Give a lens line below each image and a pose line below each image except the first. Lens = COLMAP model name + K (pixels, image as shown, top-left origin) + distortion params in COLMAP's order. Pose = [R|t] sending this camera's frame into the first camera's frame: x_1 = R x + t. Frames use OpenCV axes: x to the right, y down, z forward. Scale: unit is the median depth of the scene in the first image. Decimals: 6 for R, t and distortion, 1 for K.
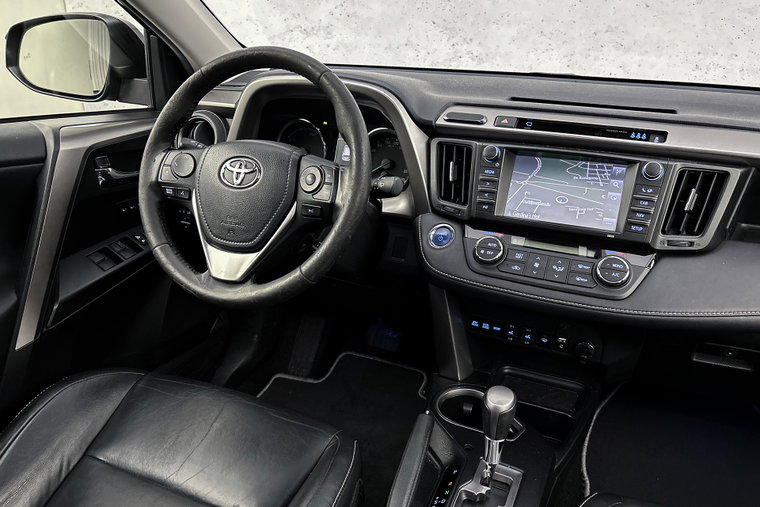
lens RADIAL K [[568.3, 0, 380.0], [0, 568.3, 253.5], [0, 0, 1]] dist [0.010556, -0.002349]
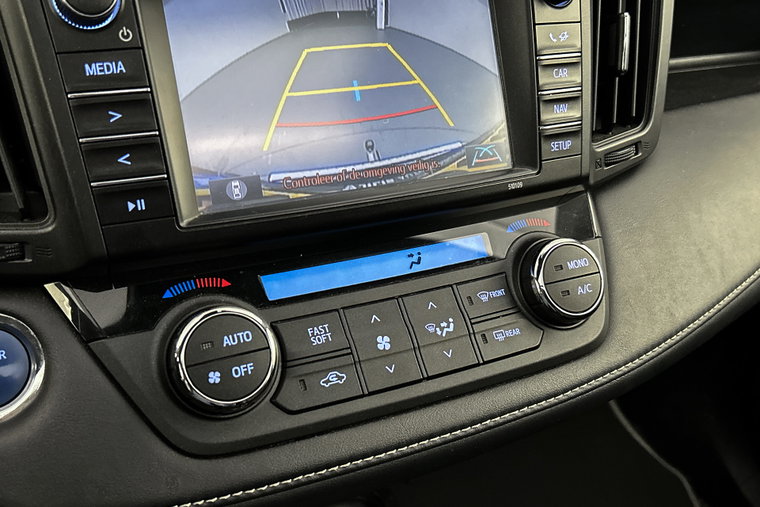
lens RADIAL K [[808.3, 0, 380.0], [0, 808.3, 253.5], [0, 0, 1]] dist [0.081375, 0.000434]
pose [[0.646873, -0.359244, 0.672680, -0.004501], [0.242161, 0.933202, 0.265505, -0.132473], [-0.723128, -0.008851, 0.690658, 0.647714]]
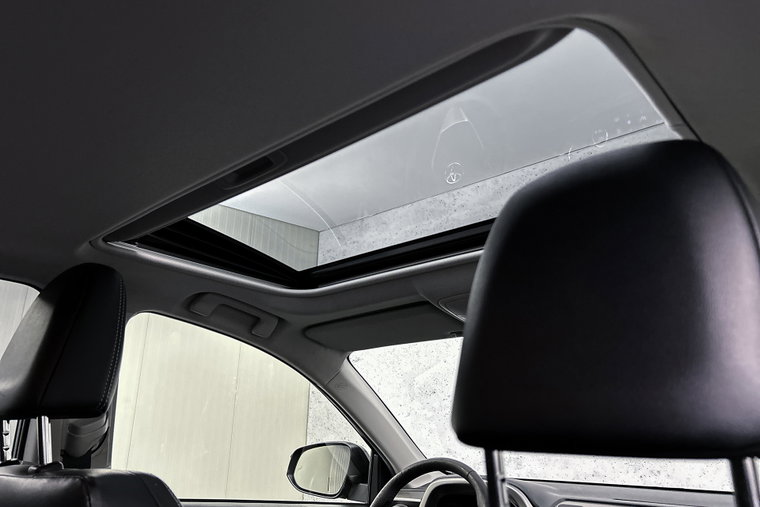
lens RADIAL K [[571.7, 0, 397.3], [0, 571.7, 250.6], [0, 0, 1]] dist [0.016628, 0.002945]
pose [[0.946505, -0.105266, -0.305037, 0.262978], [-0.127473, 0.746439, -0.653130, 0.294300], [0.296444, 0.657075, 0.693090, -0.589595]]
